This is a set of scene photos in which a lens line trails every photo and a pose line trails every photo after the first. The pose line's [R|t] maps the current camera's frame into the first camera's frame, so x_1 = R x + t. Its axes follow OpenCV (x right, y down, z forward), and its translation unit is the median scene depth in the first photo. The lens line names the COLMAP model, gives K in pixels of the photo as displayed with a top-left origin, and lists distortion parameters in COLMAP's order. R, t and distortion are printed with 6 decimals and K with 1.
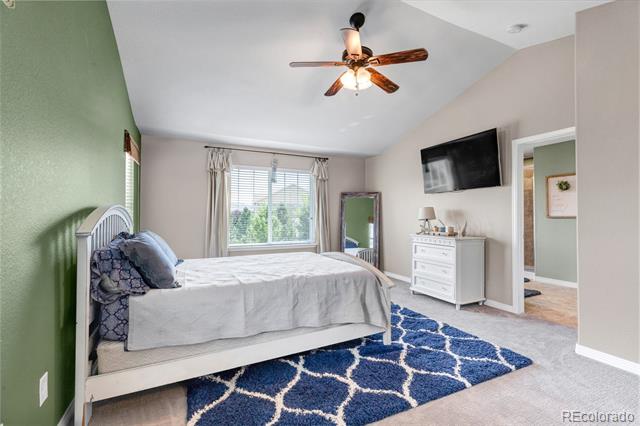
lens RADIAL K [[285.0, 0, 320.0], [0, 285.0, 213.0], [0, 0, 1]] dist [0.009225, 0.000097]
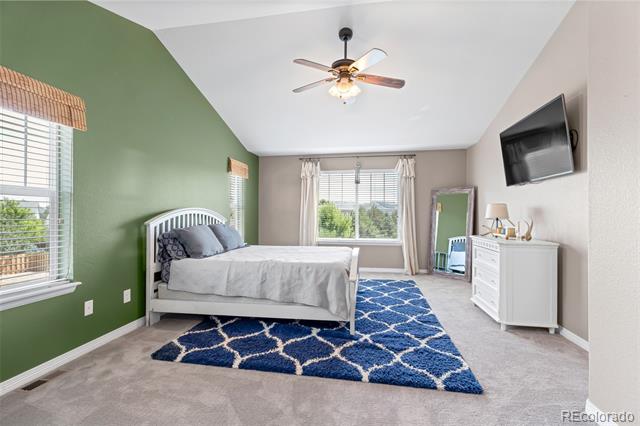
lens RADIAL K [[285.0, 0, 320.0], [0, 285.0, 213.0], [0, 0, 1]] dist [0.009225, 0.000097]
pose [[0.812908, -0.001931, -0.582390, 0.813228], [0.006651, 0.999960, 0.005967, -0.002789], [0.582355, -0.008725, 0.812888, 0.066149]]
